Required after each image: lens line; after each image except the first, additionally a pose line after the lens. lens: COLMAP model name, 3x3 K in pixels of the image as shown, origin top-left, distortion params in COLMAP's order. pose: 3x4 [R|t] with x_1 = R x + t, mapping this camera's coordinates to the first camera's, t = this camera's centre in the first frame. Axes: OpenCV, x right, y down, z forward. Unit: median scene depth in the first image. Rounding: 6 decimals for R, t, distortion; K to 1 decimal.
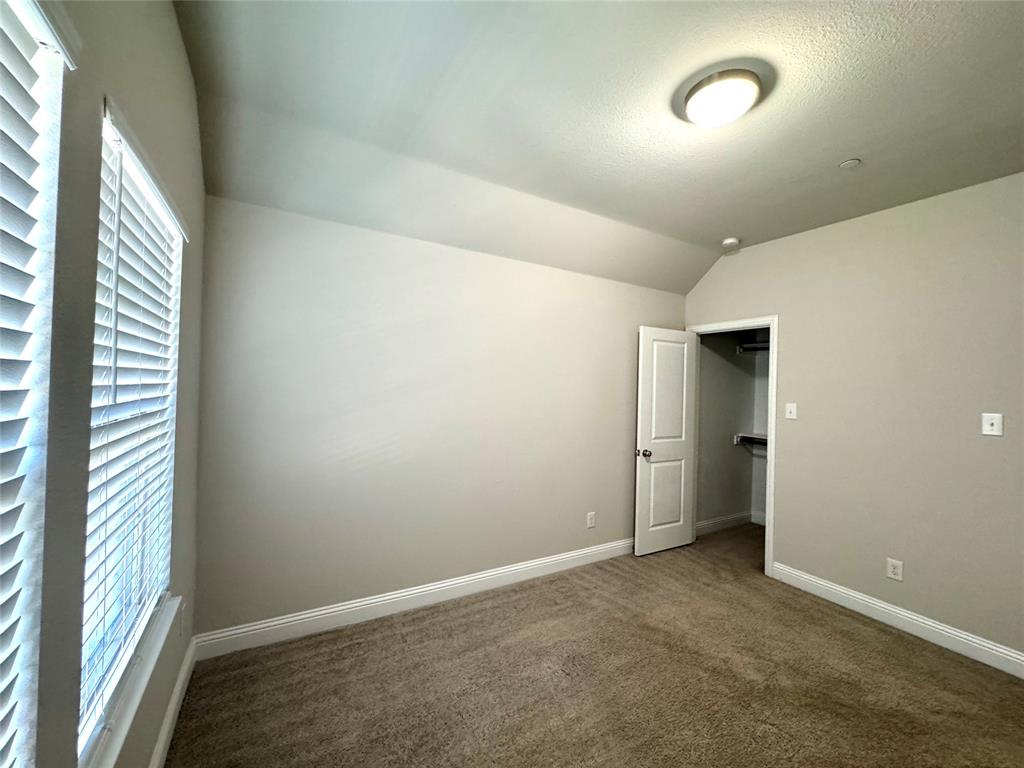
lens RADIAL K [[408.6, 0, 510.0], [0, 408.6, 380.6], [0, 0, 1]] dist [-0.002792, 0.000627]
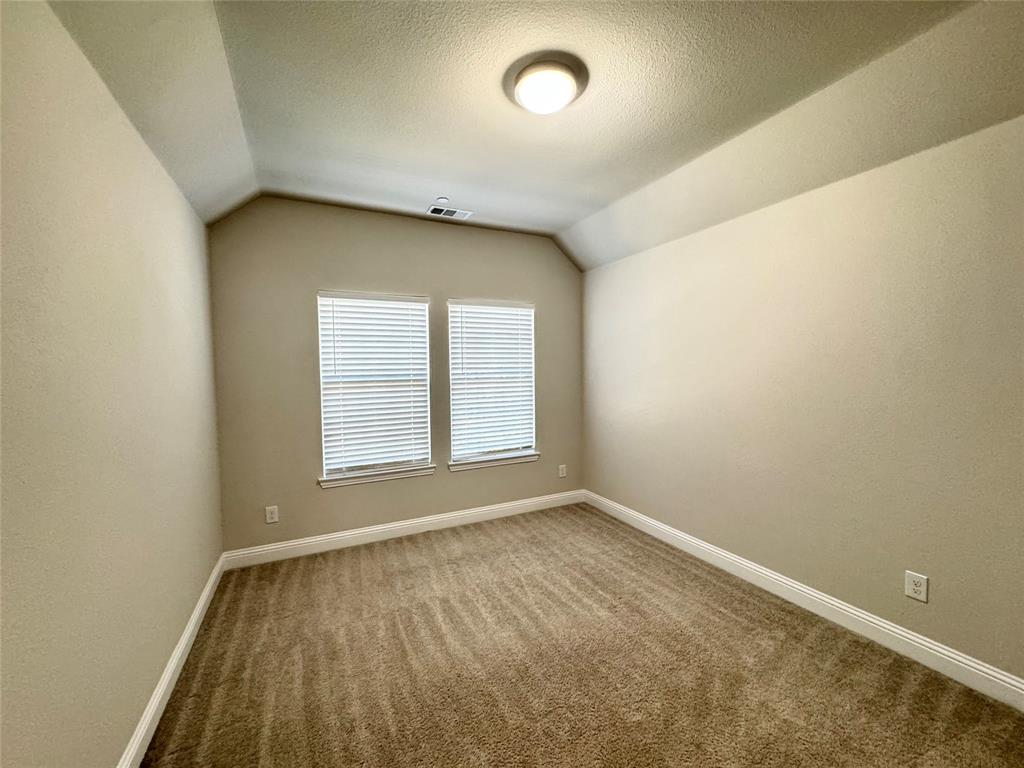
lens RADIAL K [[408.6, 0, 514.5], [0, 408.6, 379.0], [0, 0, 1]] dist [-0.002792, 0.000627]
pose [[-0.051488, 0.008252, -0.998639, 1.089178], [0.022704, 0.999717, 0.007090, 0.044409], [0.998415, -0.022308, -0.051661, 0.650601]]
